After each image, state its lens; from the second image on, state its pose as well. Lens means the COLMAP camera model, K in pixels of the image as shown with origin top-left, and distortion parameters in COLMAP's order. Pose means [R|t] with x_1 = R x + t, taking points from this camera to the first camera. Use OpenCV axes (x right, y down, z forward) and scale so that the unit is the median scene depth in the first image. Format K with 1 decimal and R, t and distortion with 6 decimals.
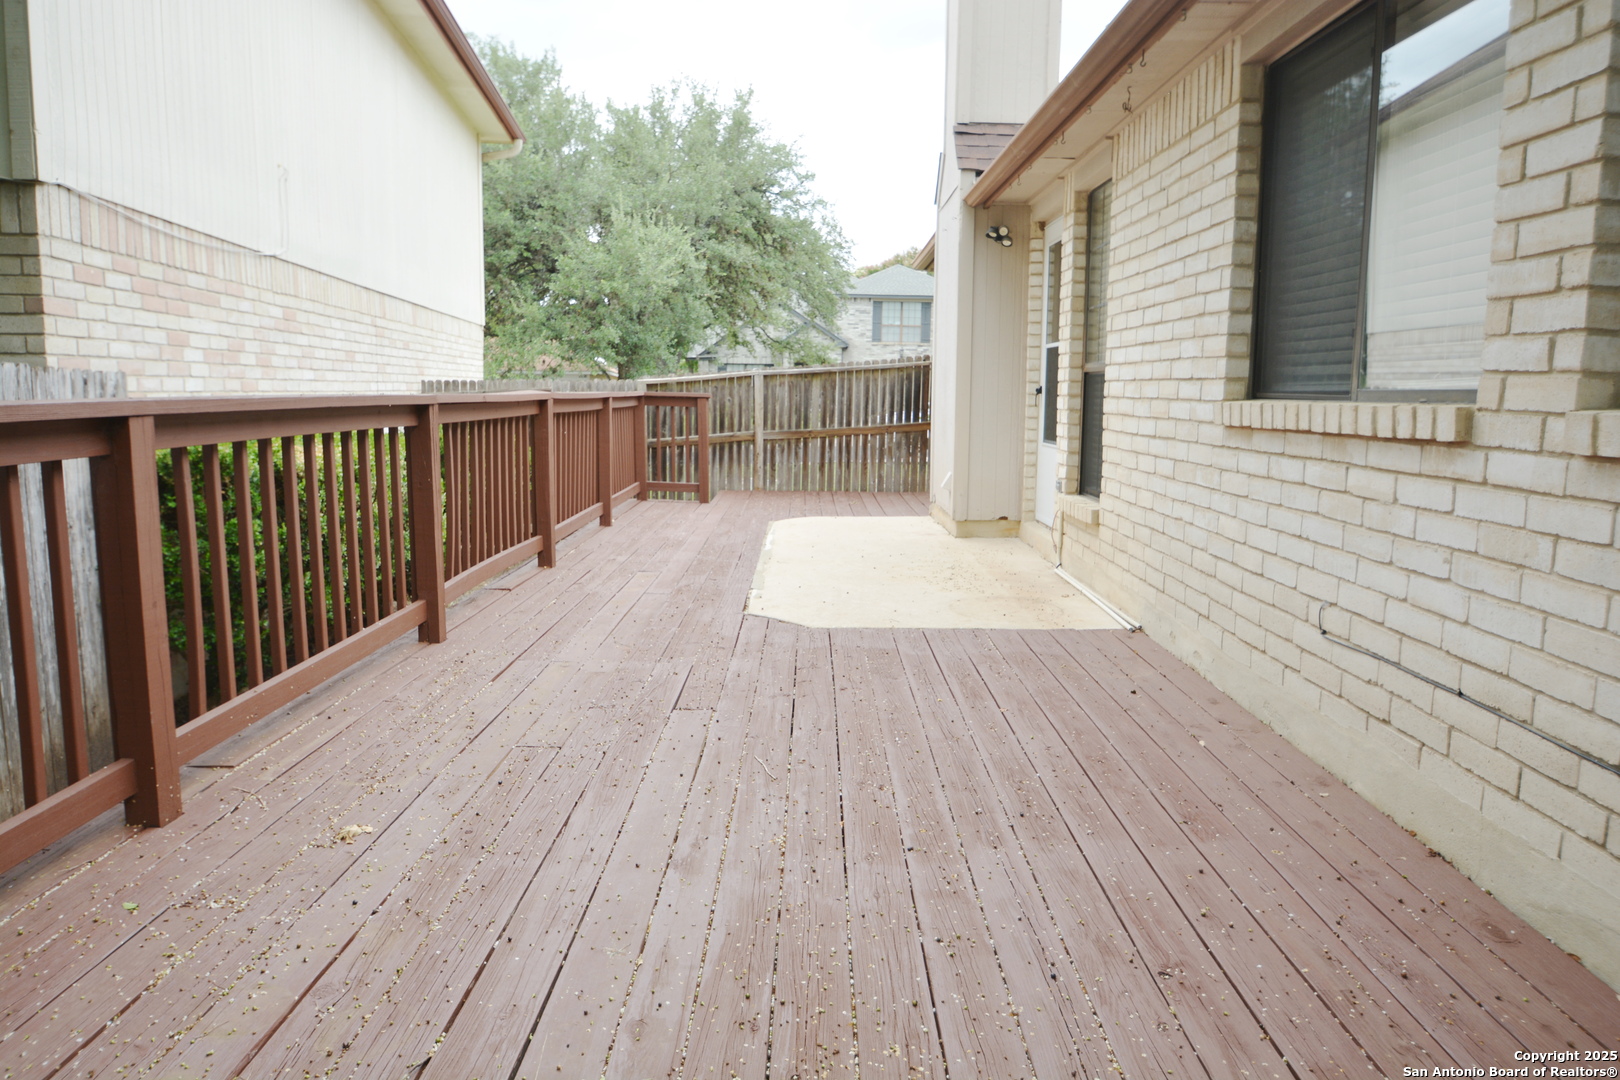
lens RADIAL K [[1058.8, 0, 809.4], [0, 1058.8, 535.5], [0, 0, 1]] dist [-0.002295, -0.000368]
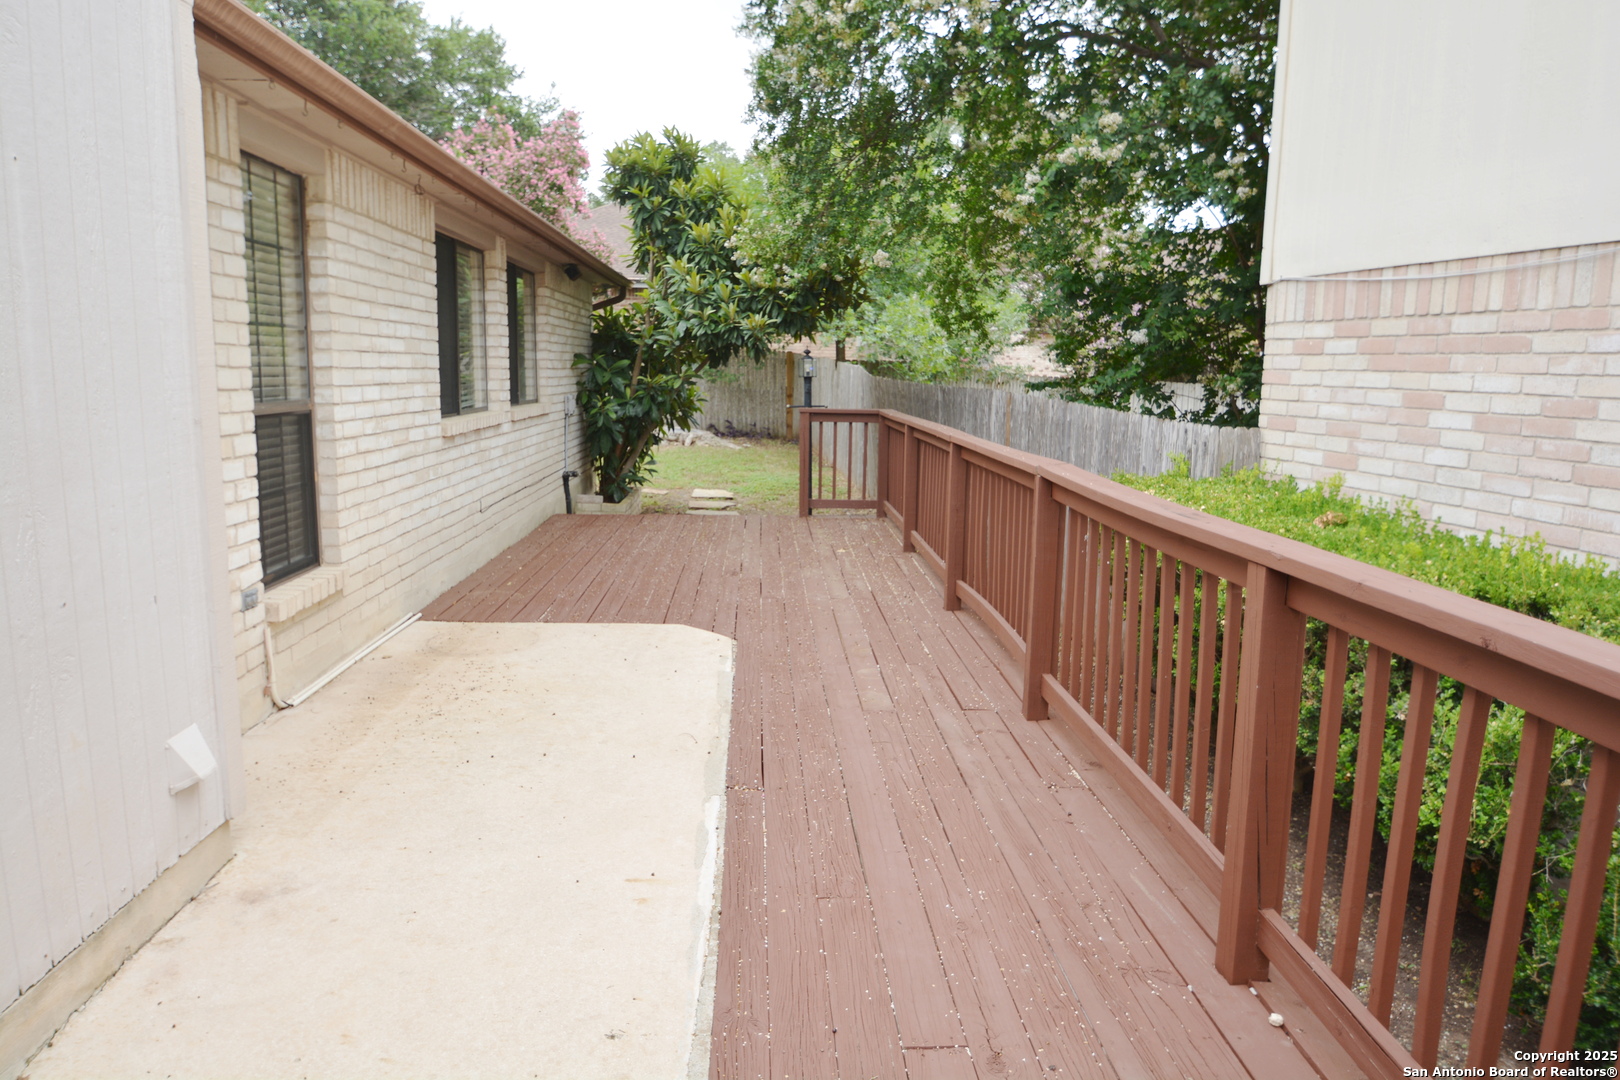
lens RADIAL K [[1058.8, 0, 809.7], [0, 1058.8, 540.3], [0, 0, 1]] dist [-0.002295, -0.000368]
pose [[-0.998779, -0.016986, -0.046387, -0.082201], [-0.030006, 0.954550, 0.296536, -0.357454], [0.039242, 0.297566, -0.953895, 2.065800]]
